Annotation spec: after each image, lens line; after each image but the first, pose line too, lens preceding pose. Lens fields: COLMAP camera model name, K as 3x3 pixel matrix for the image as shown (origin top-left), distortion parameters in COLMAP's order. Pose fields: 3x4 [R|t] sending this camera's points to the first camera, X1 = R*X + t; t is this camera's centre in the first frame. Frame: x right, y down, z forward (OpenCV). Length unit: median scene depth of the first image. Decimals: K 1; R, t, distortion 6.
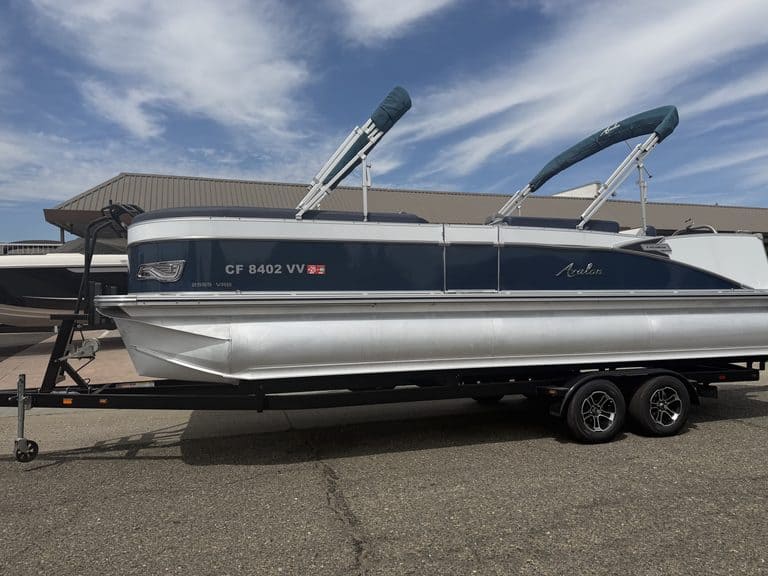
lens RADIAL K [[543.8, 0, 384.0], [0, 543.8, 288.0], [0, 0, 1]] dist [0.052645, -0.066412]
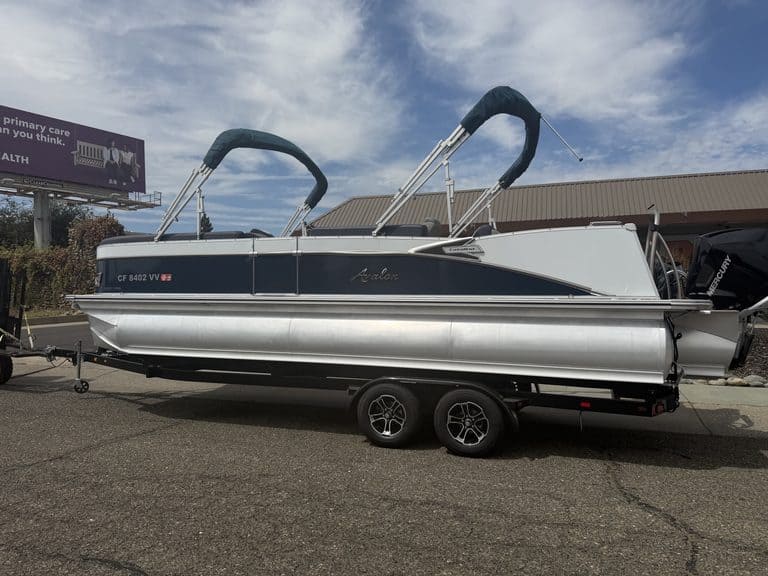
lens RADIAL K [[541.9, 0, 380.0], [0, 541.9, 291.6], [0, 0, 1]] dist [0.053281, -0.066561]
pose [[0.794603, 0.007747, -0.607079, 1.049744], [-0.004719, 0.999967, 0.006585, -0.009375], [0.607110, -0.002368, 0.794614, 0.217428]]
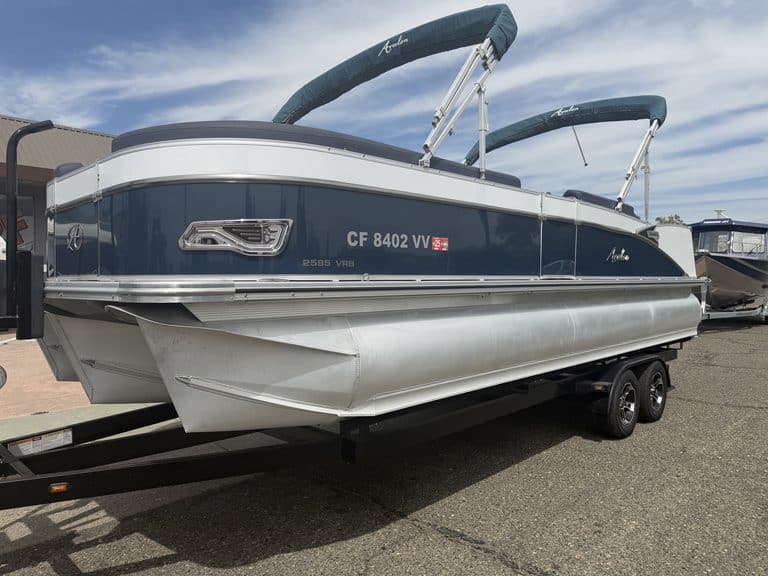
lens RADIAL K [[543.6, 0, 382.5], [0, 543.6, 285.0], [0, 0, 1]] dist [0.059164, -0.075255]
pose [[0.872266, 0.002664, 0.489025, -0.482417], [-0.017322, 0.999526, 0.025452, 0.001339], [-0.488726, -0.030671, 0.871898, 0.404199]]
